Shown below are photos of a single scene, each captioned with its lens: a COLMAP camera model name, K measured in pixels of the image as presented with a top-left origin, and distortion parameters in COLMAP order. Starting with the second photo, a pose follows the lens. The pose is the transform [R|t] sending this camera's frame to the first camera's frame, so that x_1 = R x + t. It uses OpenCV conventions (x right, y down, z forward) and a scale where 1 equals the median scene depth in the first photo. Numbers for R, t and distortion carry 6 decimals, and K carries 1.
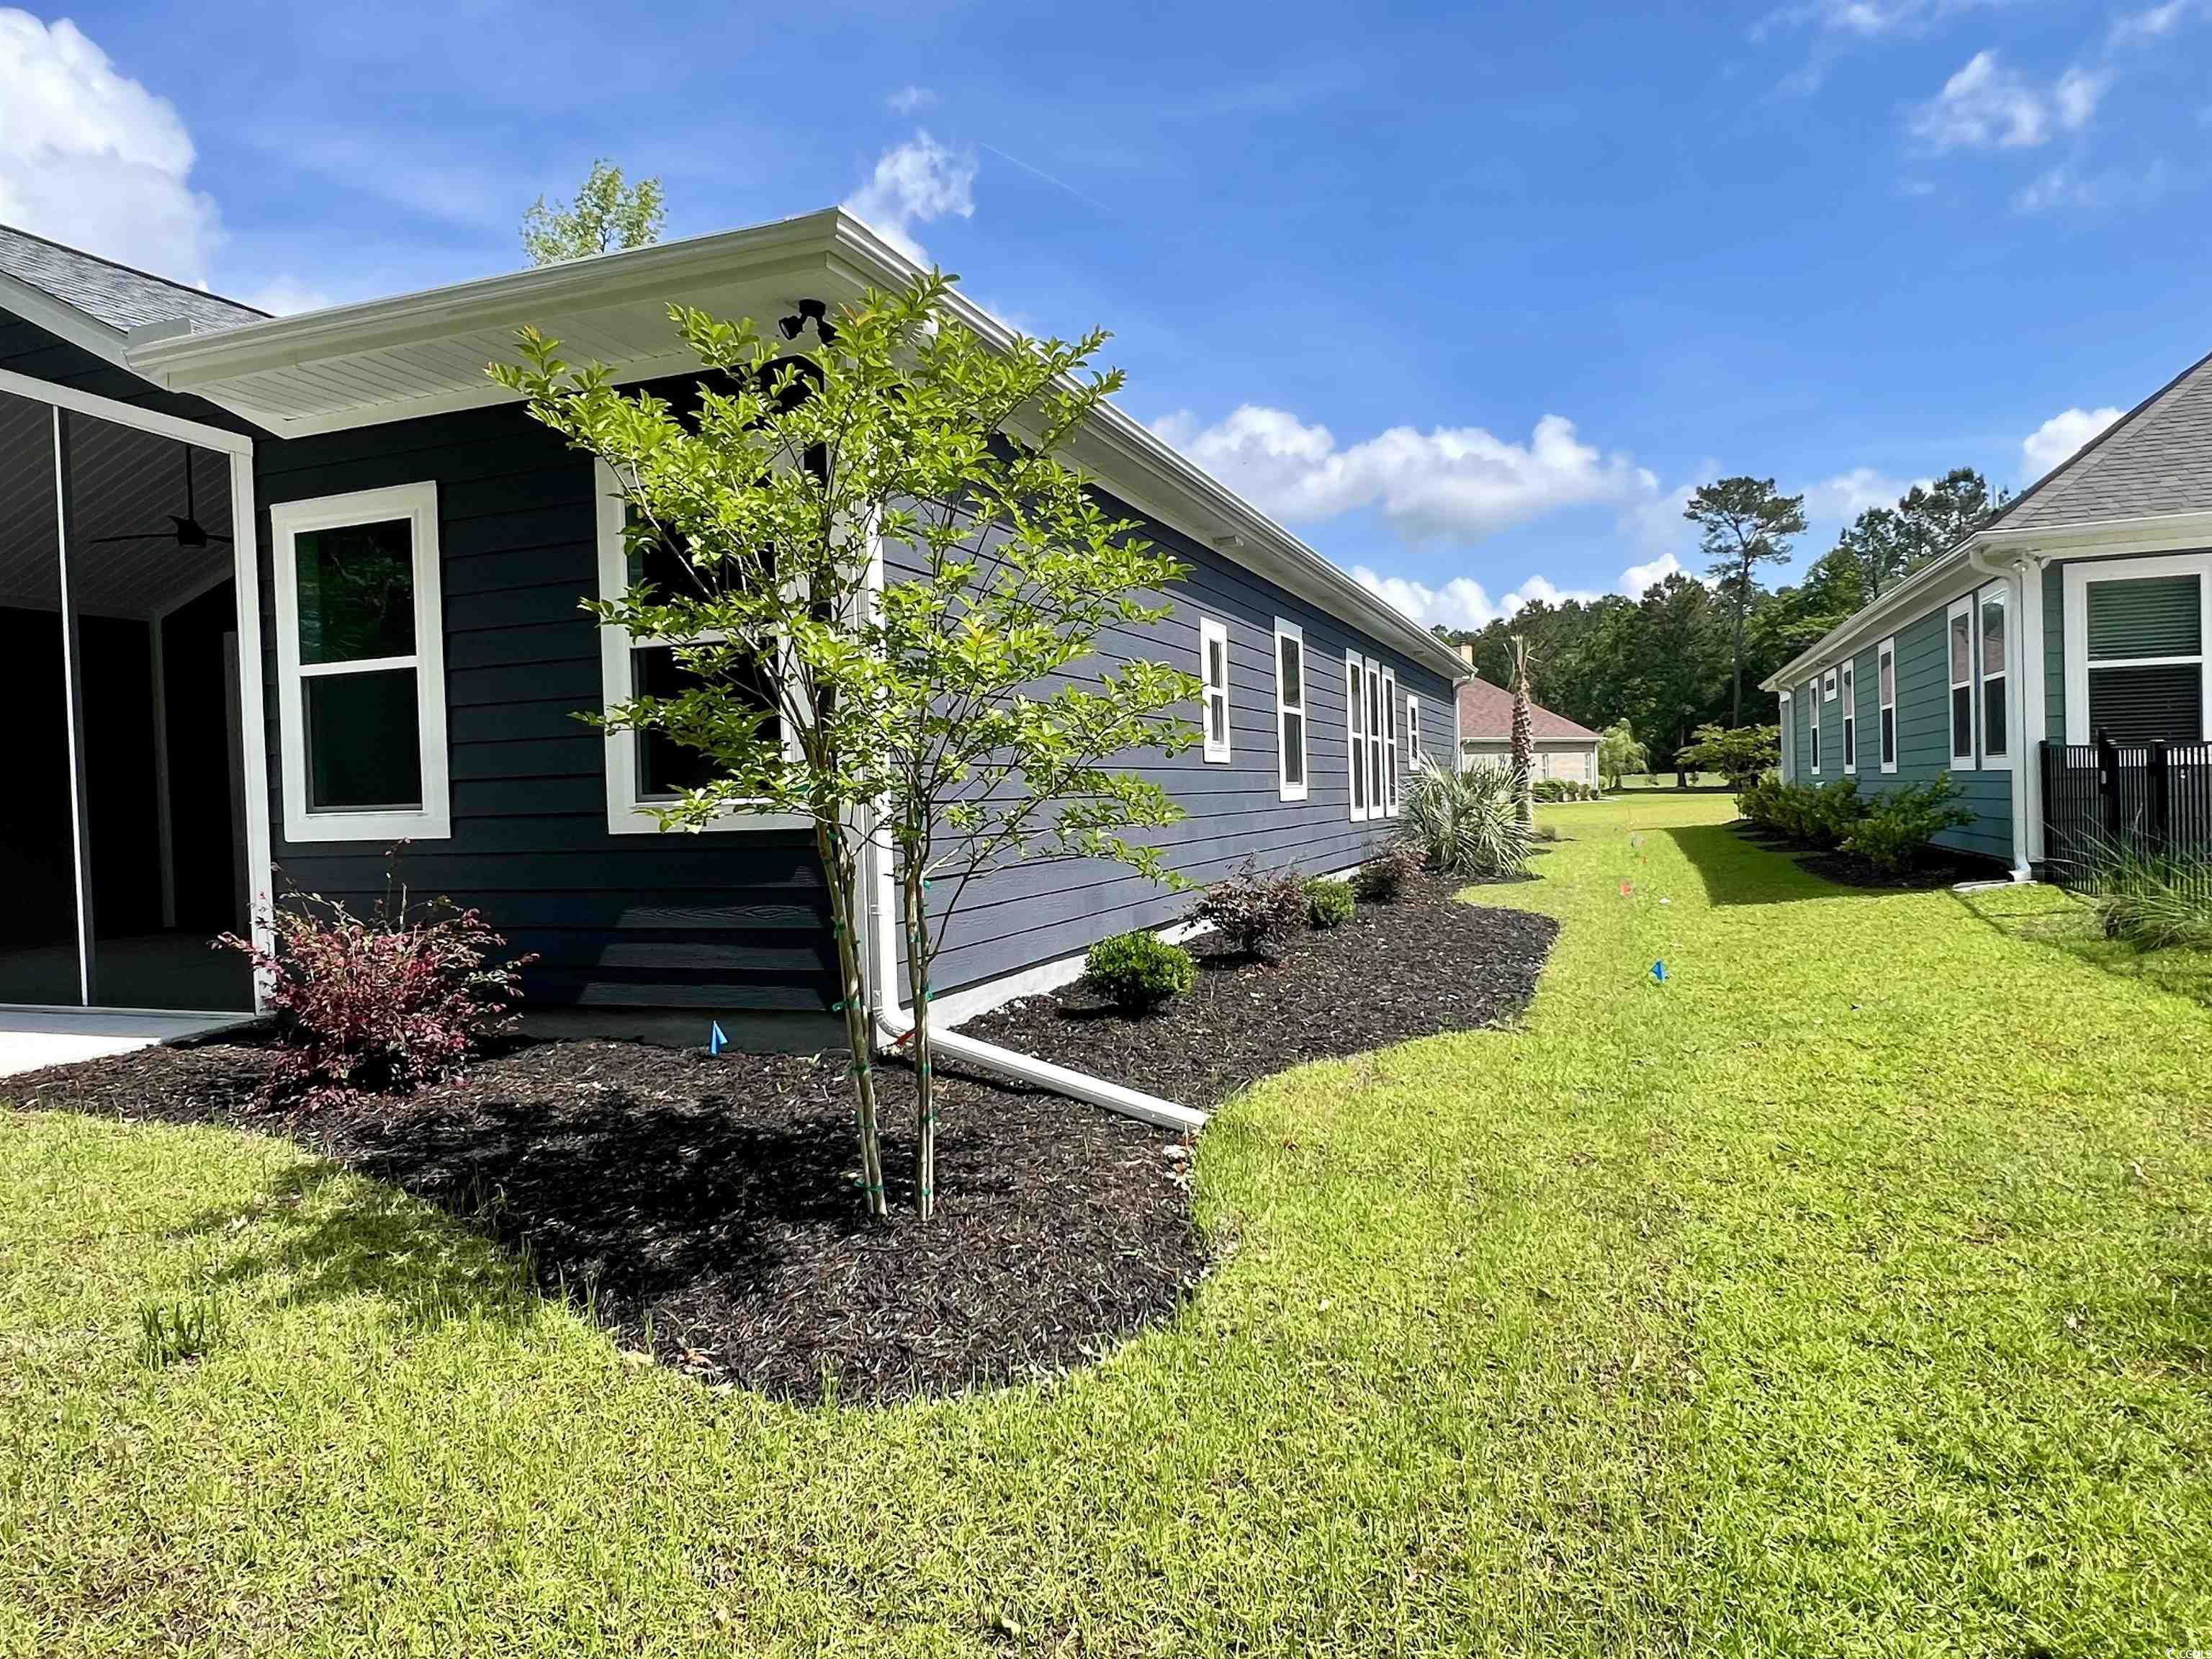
lens RADIAL K [[1410.1, 0, 1110.4], [0, 1410.1, 829.8], [0, 0, 1]] dist [-0.023102, 0.001866]
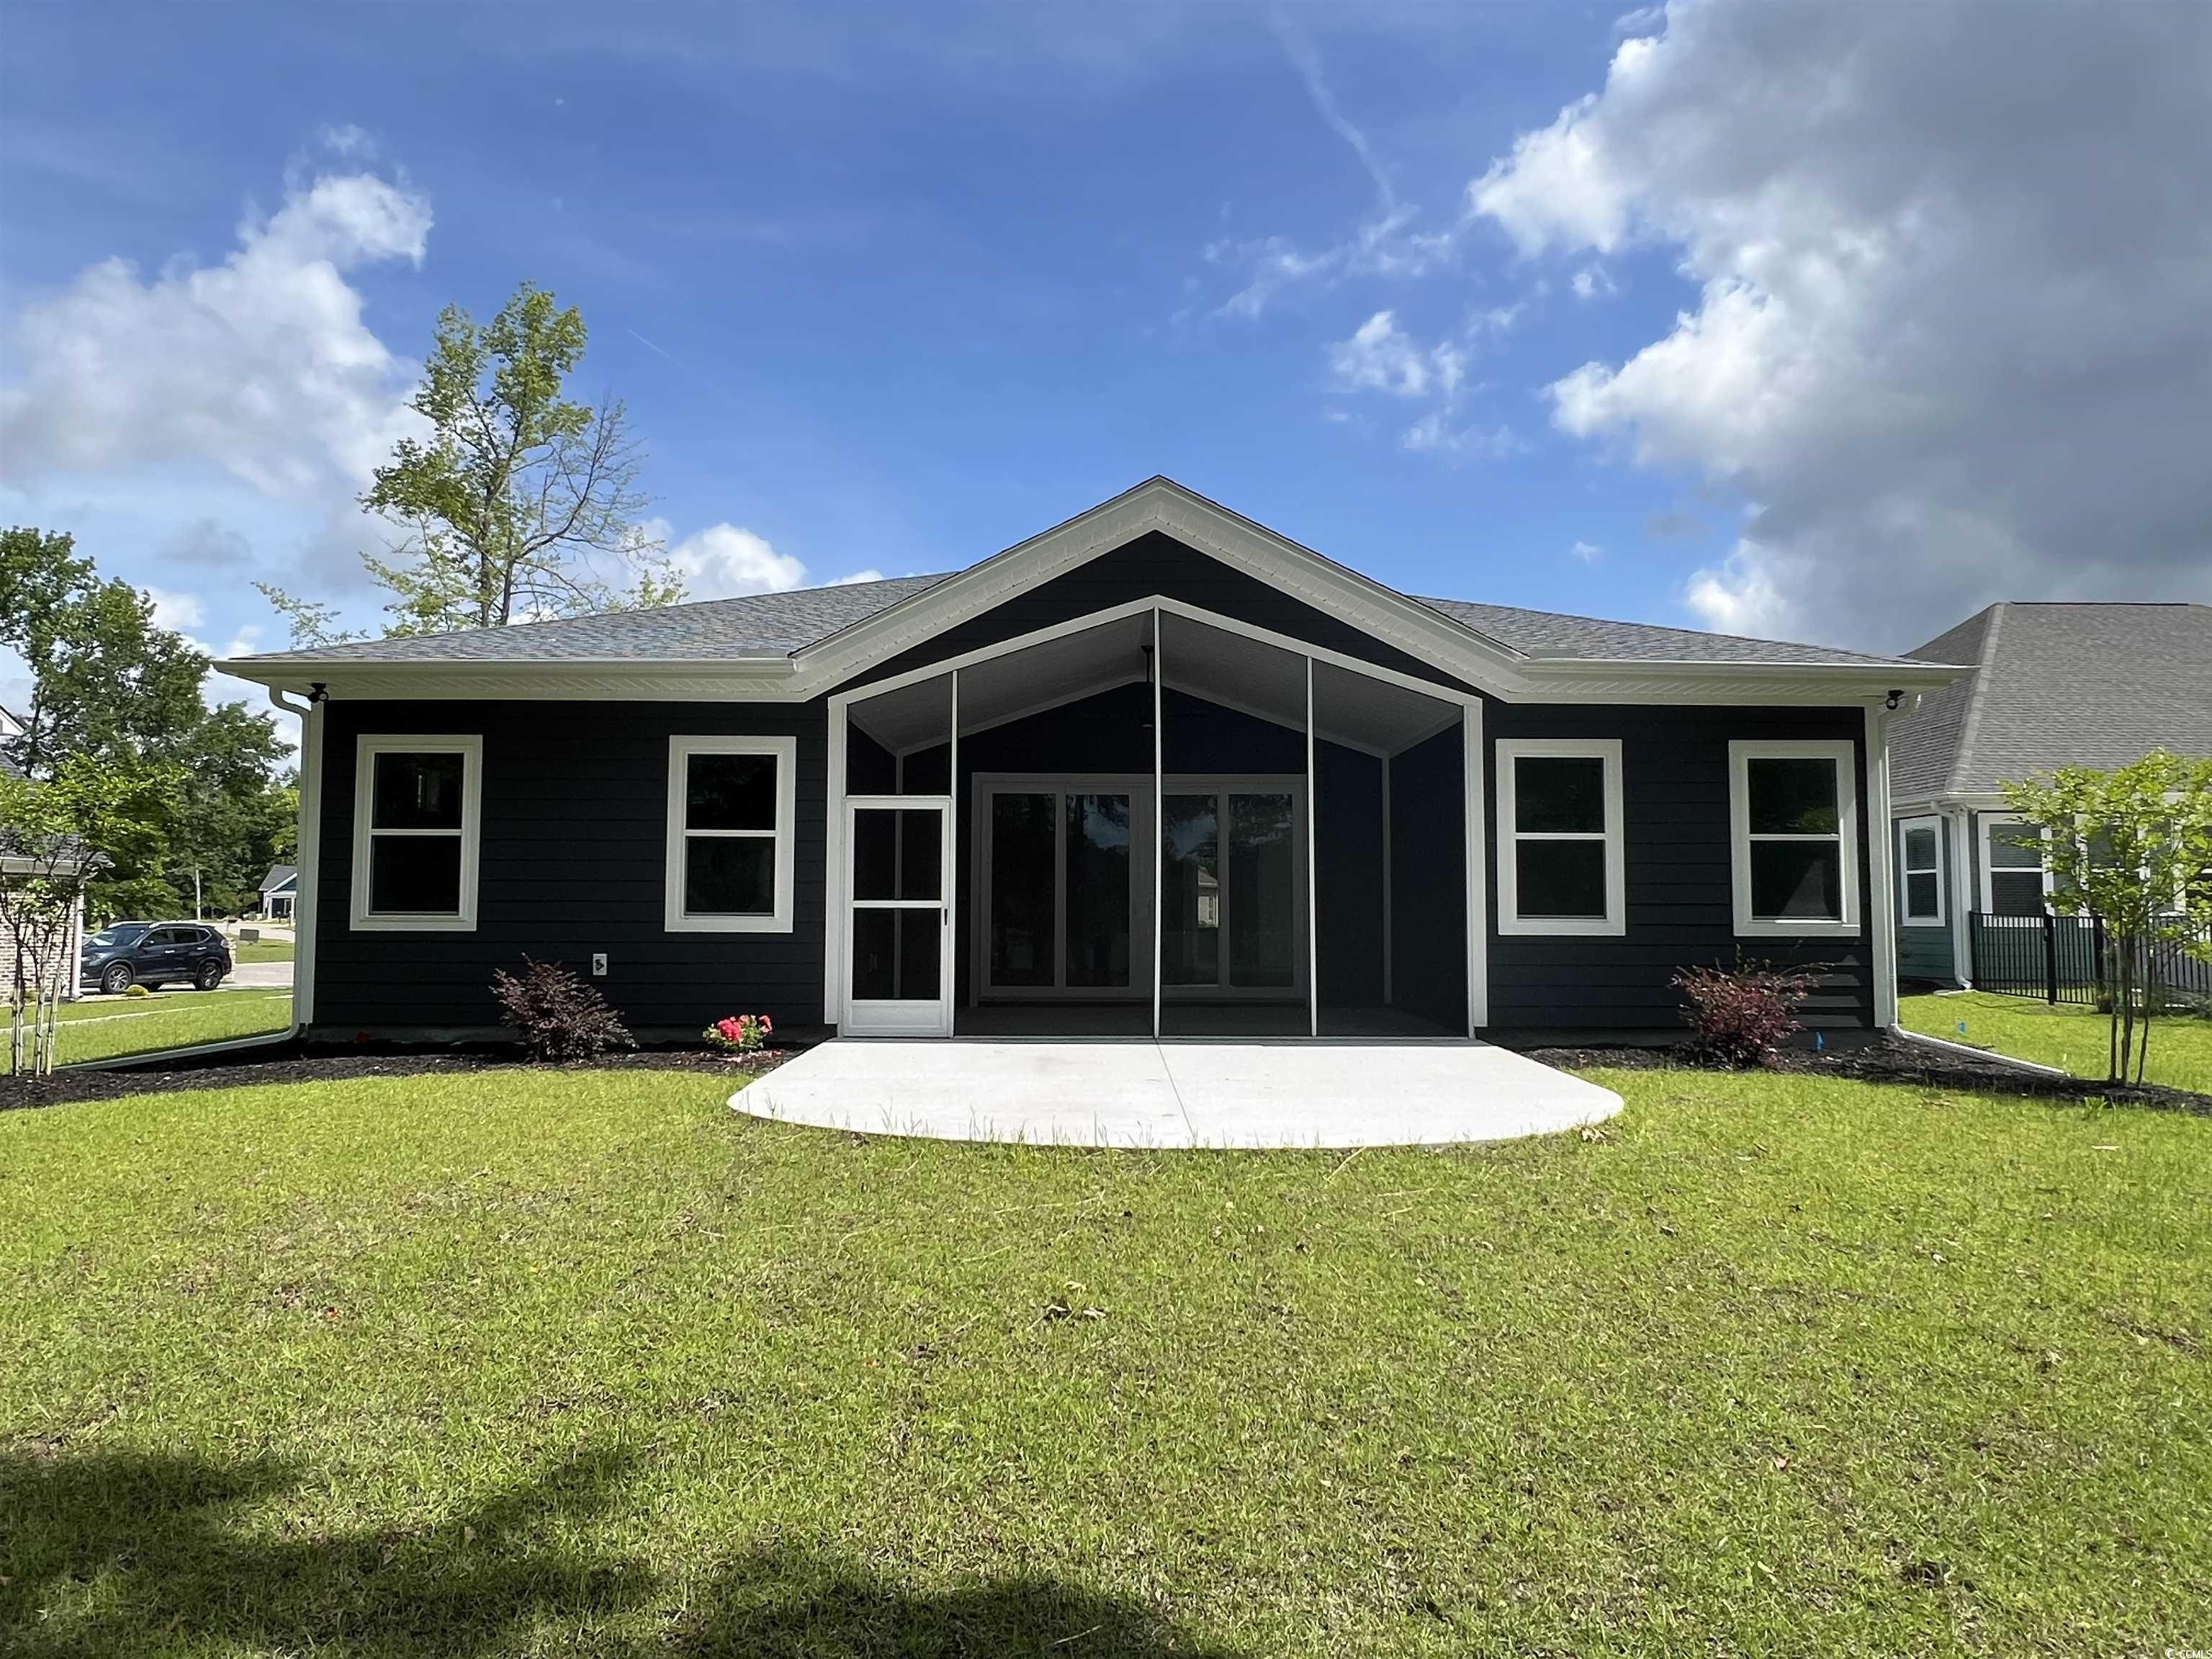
lens RADIAL K [[1410.1, 0, 1115.5], [0, 1410.1, 831.6], [0, 0, 1]] dist [-0.023102, 0.001866]
pose [[0.930235, 0.063612, 0.361409, -1.673796], [-0.032297, 0.995231, -0.092043, 0.058494], [-0.365541, 0.073949, 0.927853, -0.442798]]
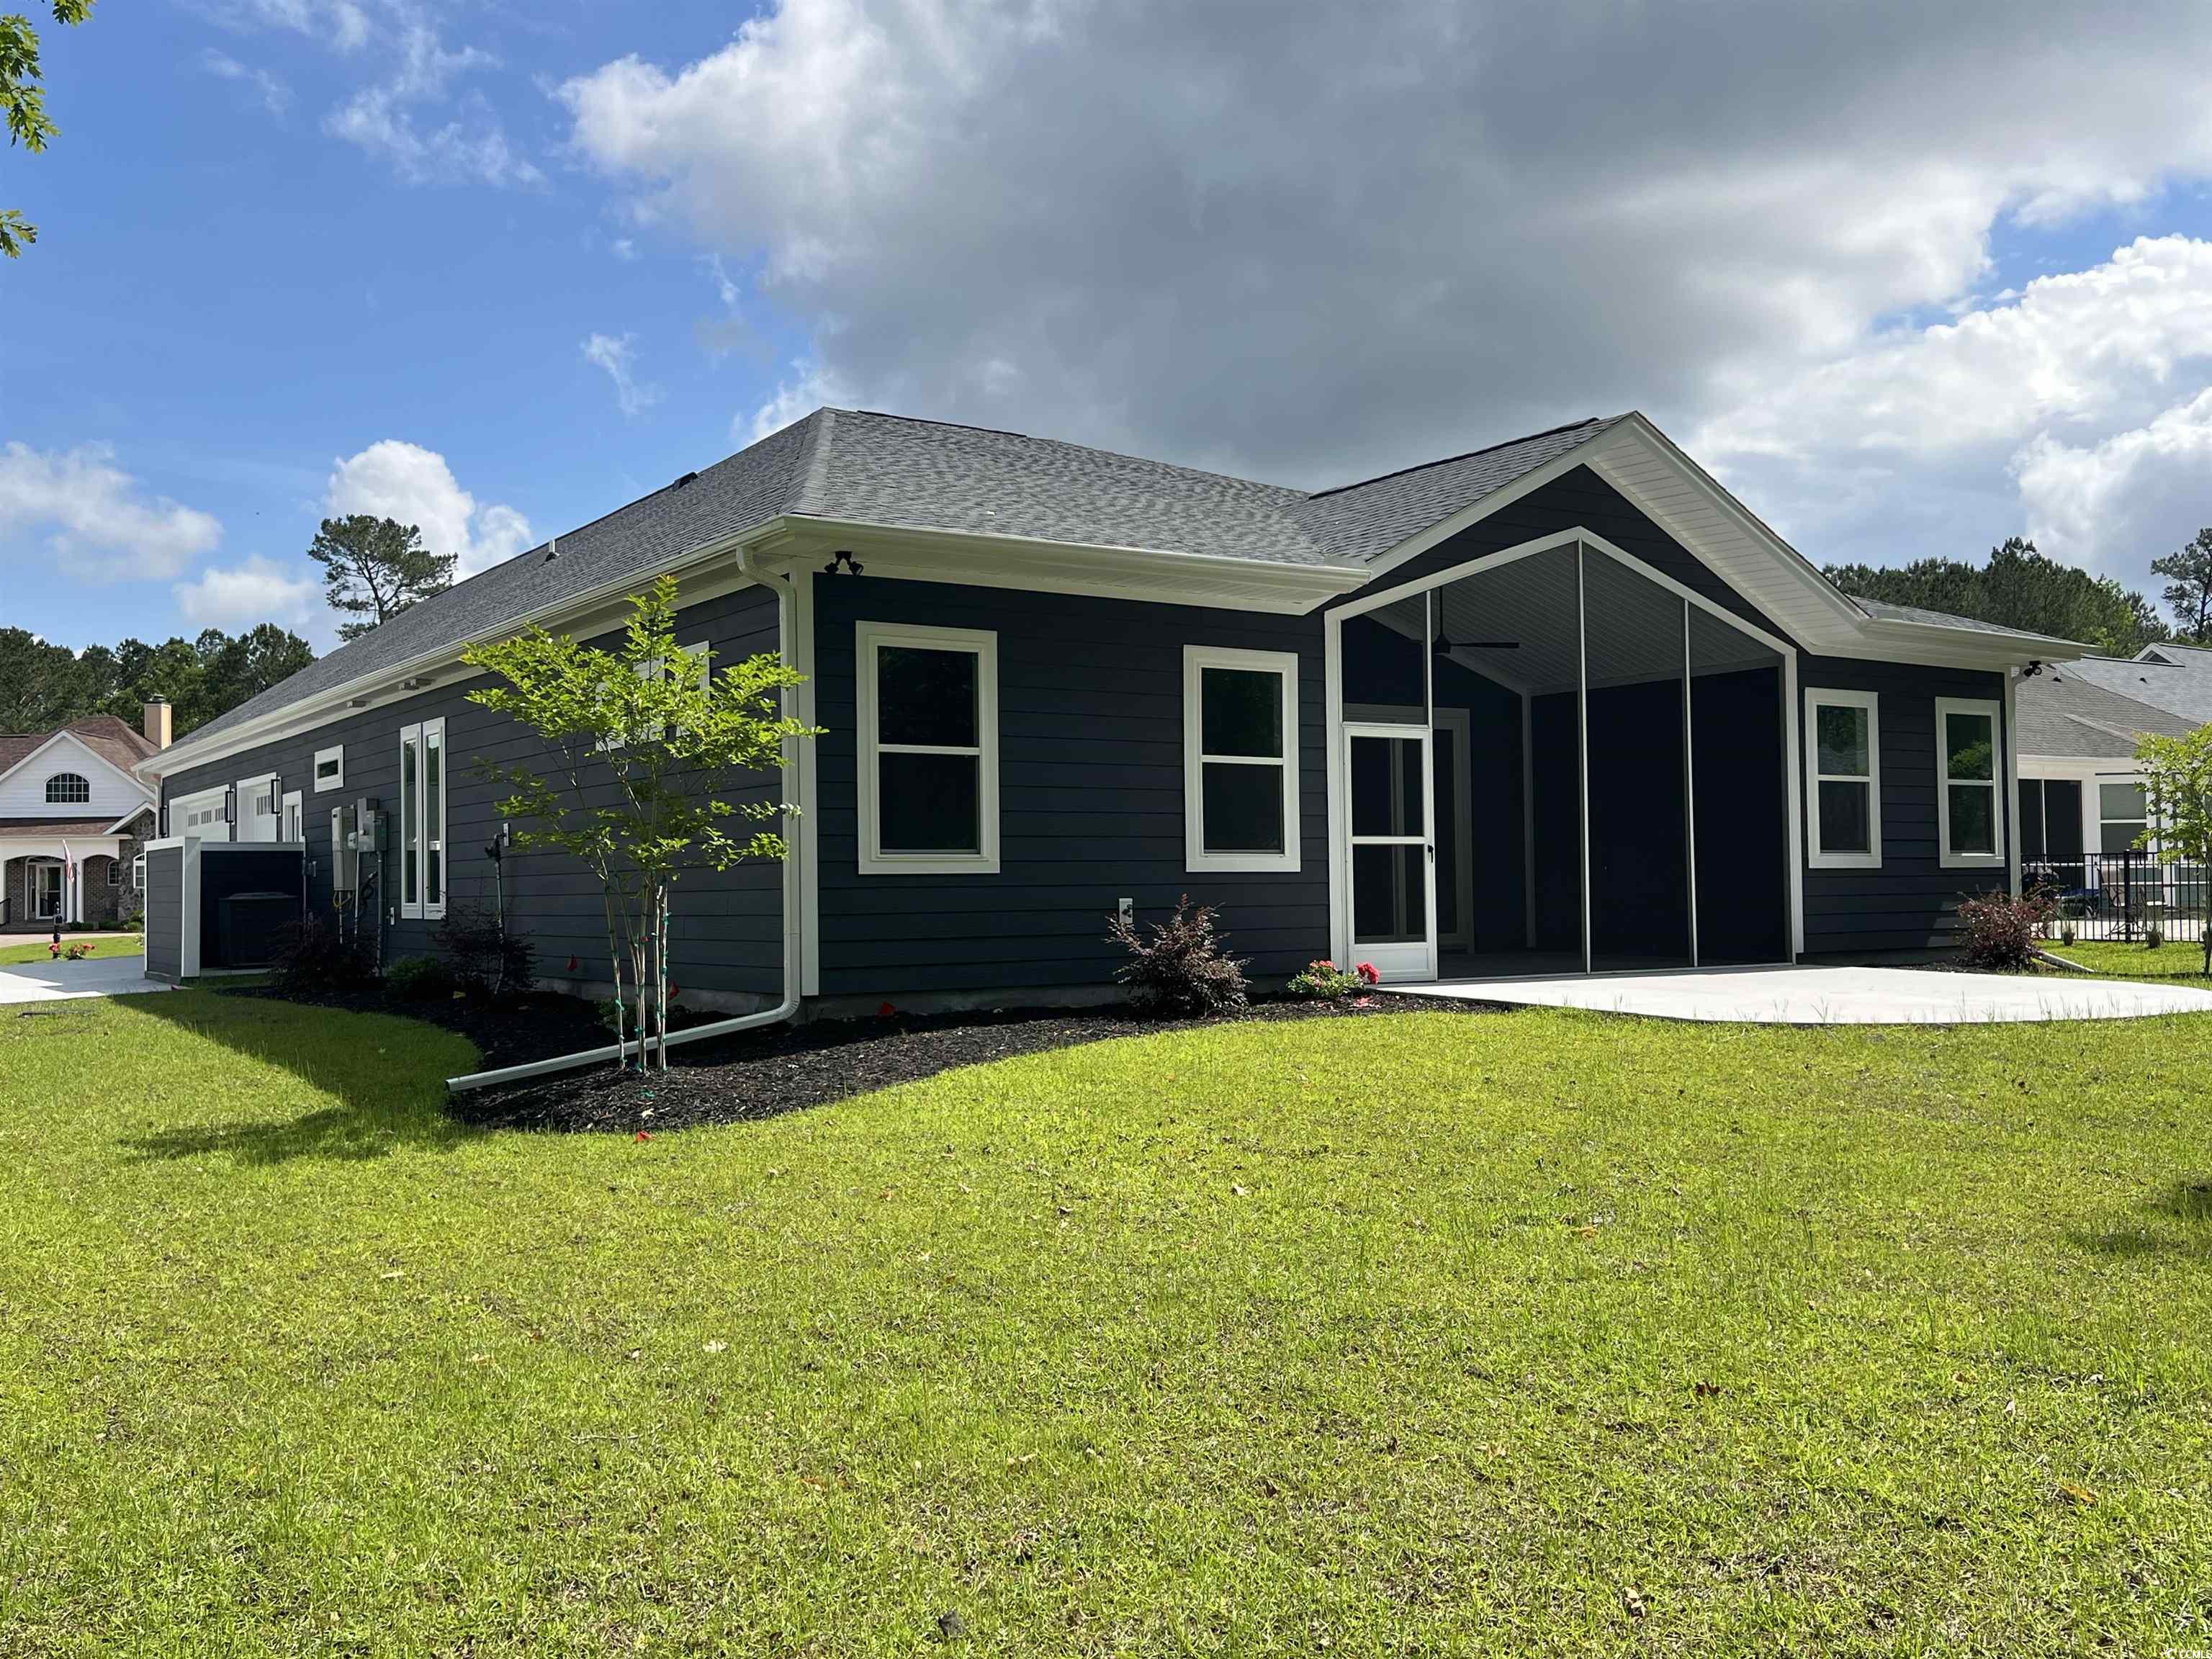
lens RADIAL K [[2007.2, 0, 1106.4], [0, 2007.2, 836.8], [0, 0, 1]] dist [0.045423, 0.000367]
pose [[0.579831, 0.045019, 0.813492, -3.354913], [-0.007285, 0.998719, -0.050077, 0.110323], [-0.814704, 0.023110, 0.579416, 0.201332]]
